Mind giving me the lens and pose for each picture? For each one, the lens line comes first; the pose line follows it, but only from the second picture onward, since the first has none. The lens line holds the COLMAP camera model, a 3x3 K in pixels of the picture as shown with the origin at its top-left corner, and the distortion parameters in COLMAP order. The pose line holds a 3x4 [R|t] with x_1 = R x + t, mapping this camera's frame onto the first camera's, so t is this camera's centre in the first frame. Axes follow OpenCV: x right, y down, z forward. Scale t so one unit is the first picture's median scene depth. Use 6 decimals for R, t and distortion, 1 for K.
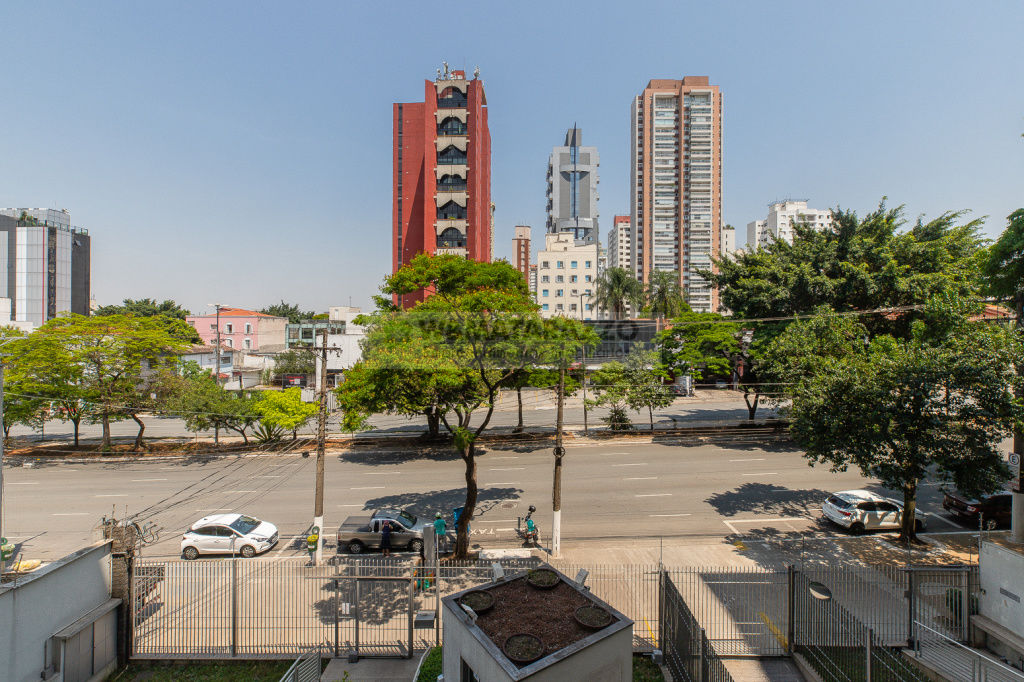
lens RADIAL K [[479.8, 0, 513.5], [0, 479.8, 332.7], [0, 0, 1]] dist [-0.000807, -0.000076]
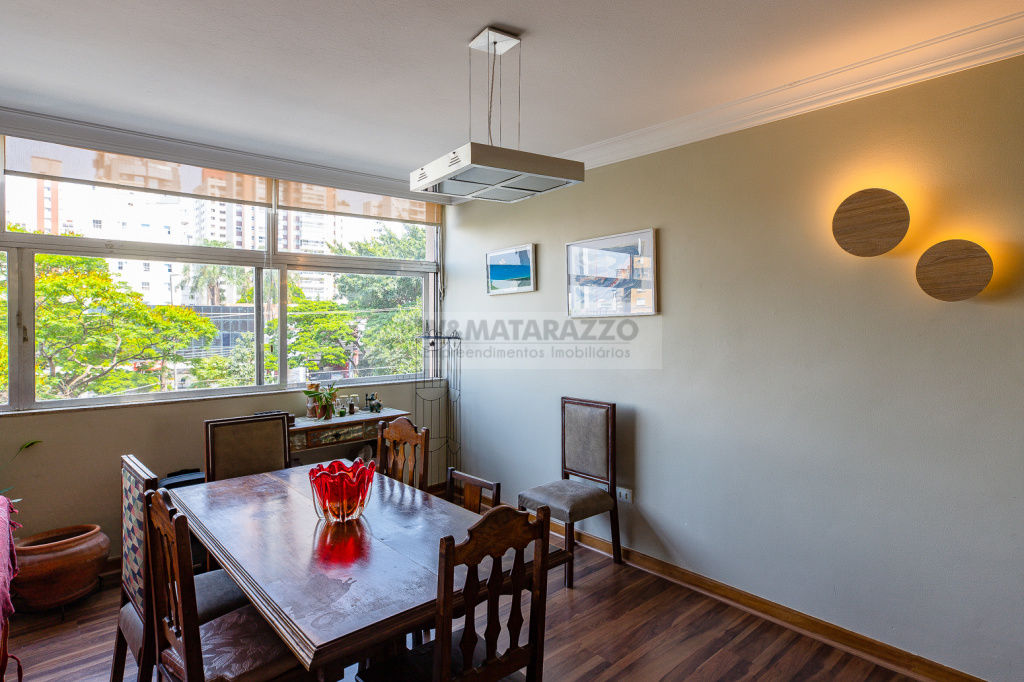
lens RADIAL K [[592.9, 0, 512.6], [0, 592.9, 320.6], [0, 0, 1]] dist [0.000513, -0.000373]
pose [[0.766373, -0.003488, 0.642386, -0.069765], [0.002128, 0.999994, 0.002890, -0.004398], [-0.642392, -0.000848, 0.766376, -0.158788]]
